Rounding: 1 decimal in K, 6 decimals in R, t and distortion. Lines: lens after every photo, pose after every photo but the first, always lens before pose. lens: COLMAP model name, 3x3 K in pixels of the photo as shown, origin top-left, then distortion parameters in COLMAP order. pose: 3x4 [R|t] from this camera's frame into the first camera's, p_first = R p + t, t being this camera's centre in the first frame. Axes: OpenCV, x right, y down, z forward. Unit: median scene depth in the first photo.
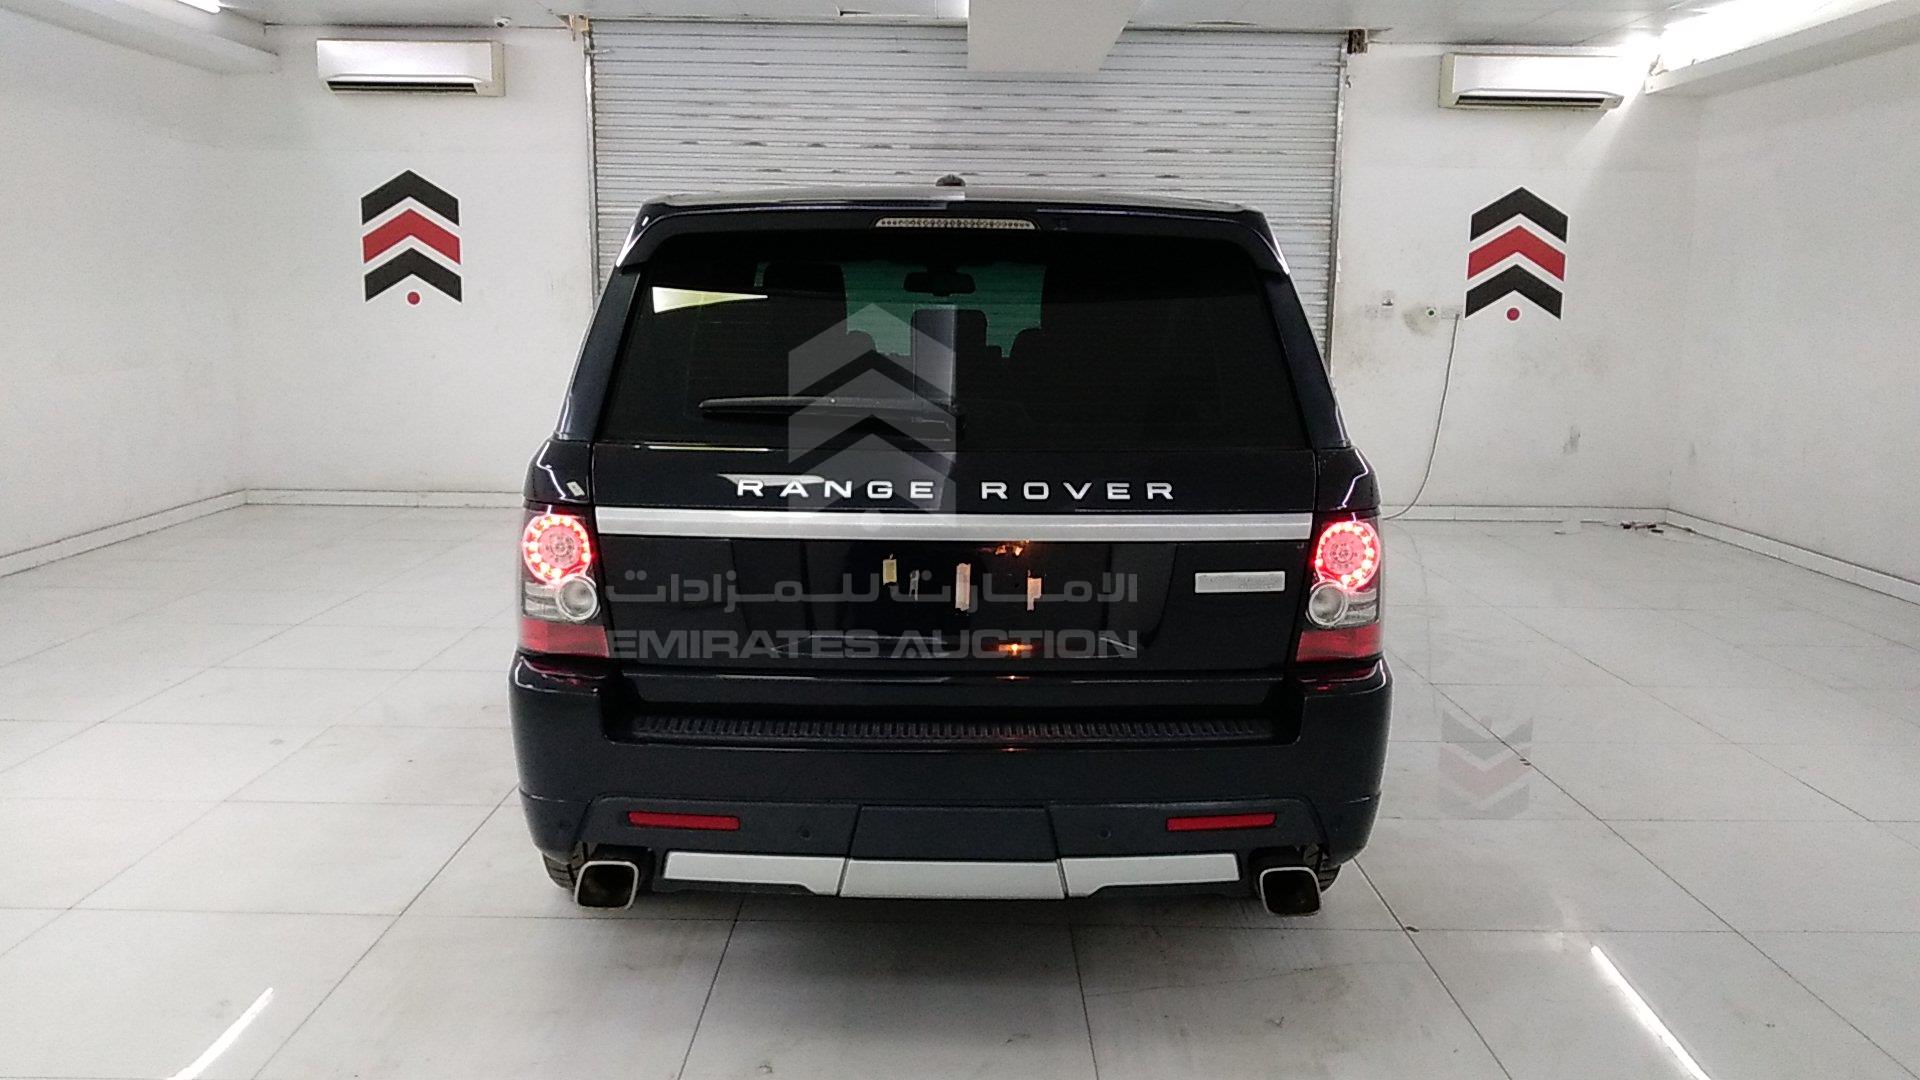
lens RADIAL K [[1545.2, 0, 971.4], [0, 1545.2, 545.6], [0, 0, 1]] dist [0.082820, -0.185845]
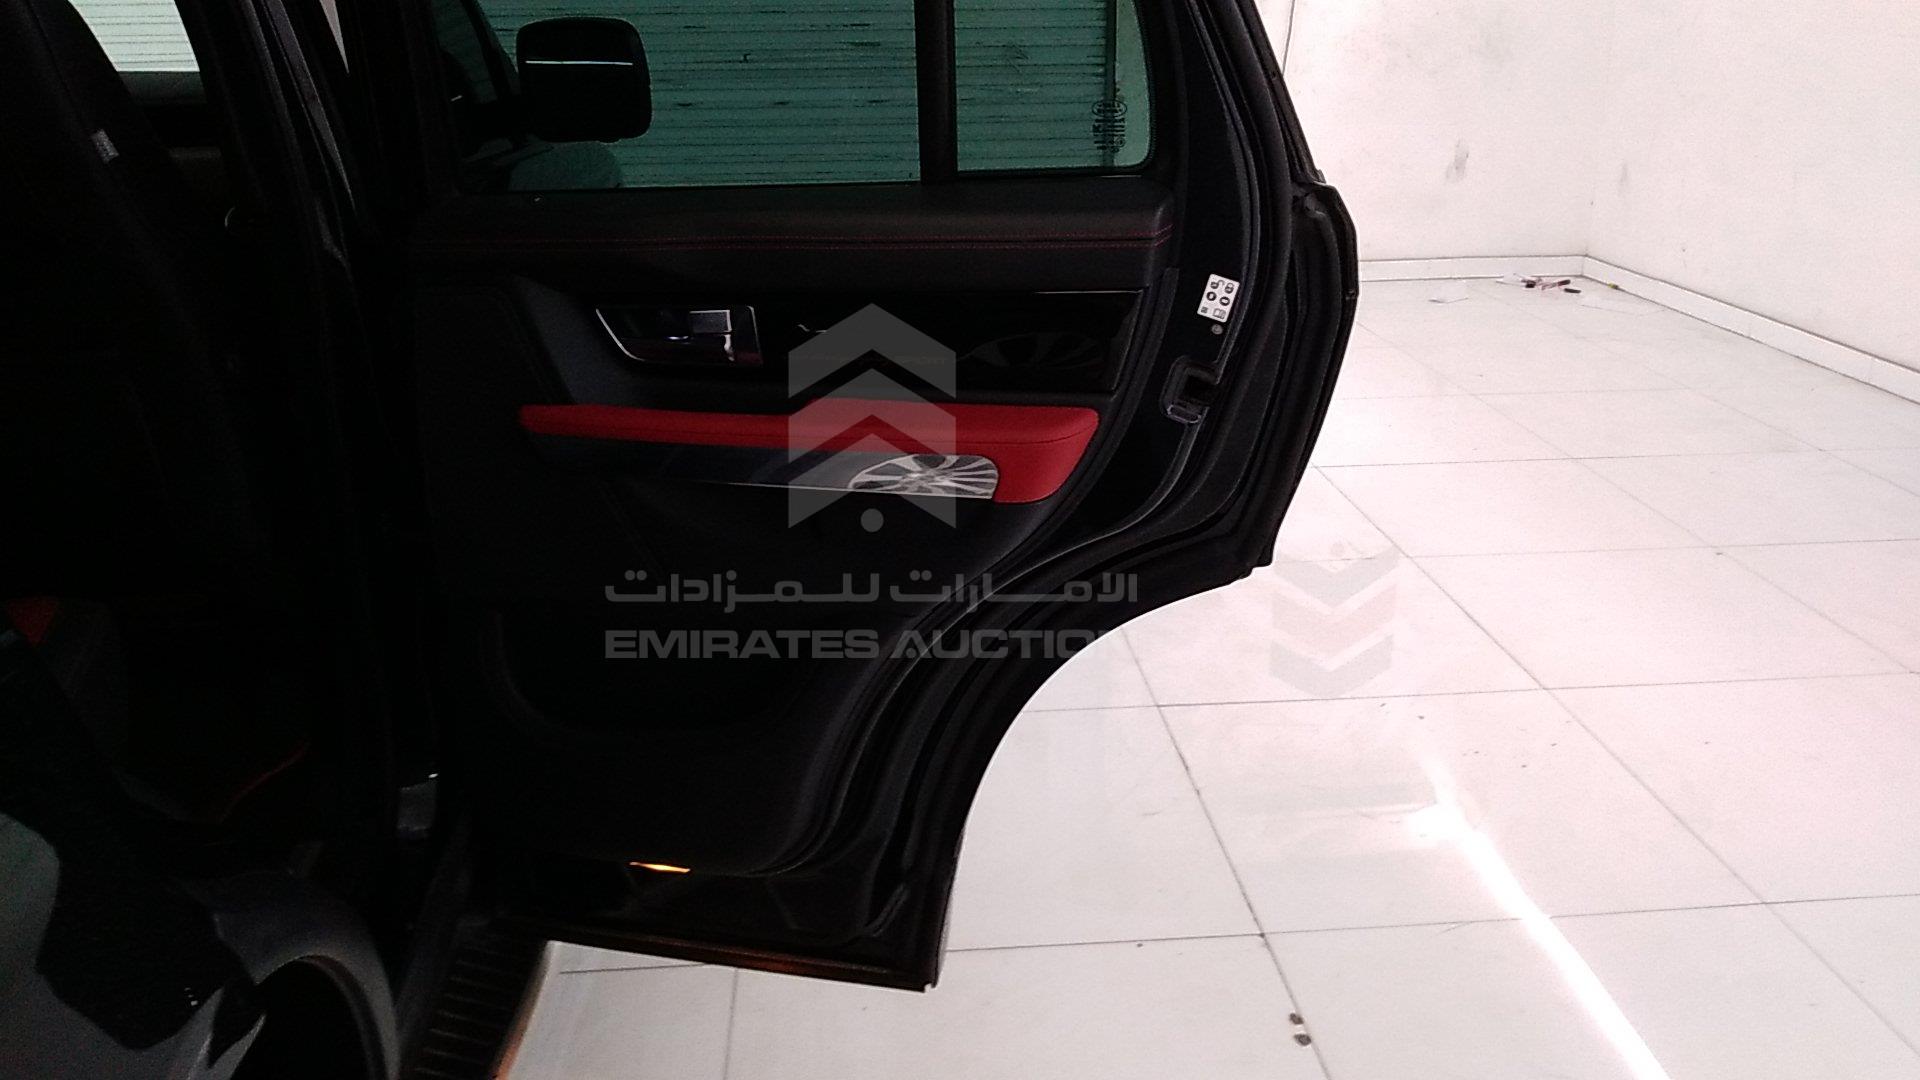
lens RADIAL K [[1544.3, 0, 960.0], [0, 1544.3, 540.0], [0, 0, 1]] dist [0.005943, 0.001369]
pose [[0.998022, -0.045402, 0.043486, 0.132327], [0.036797, 0.982702, 0.181499, -0.038137], [-0.050974, -0.179540, 0.982429, 0.317493]]
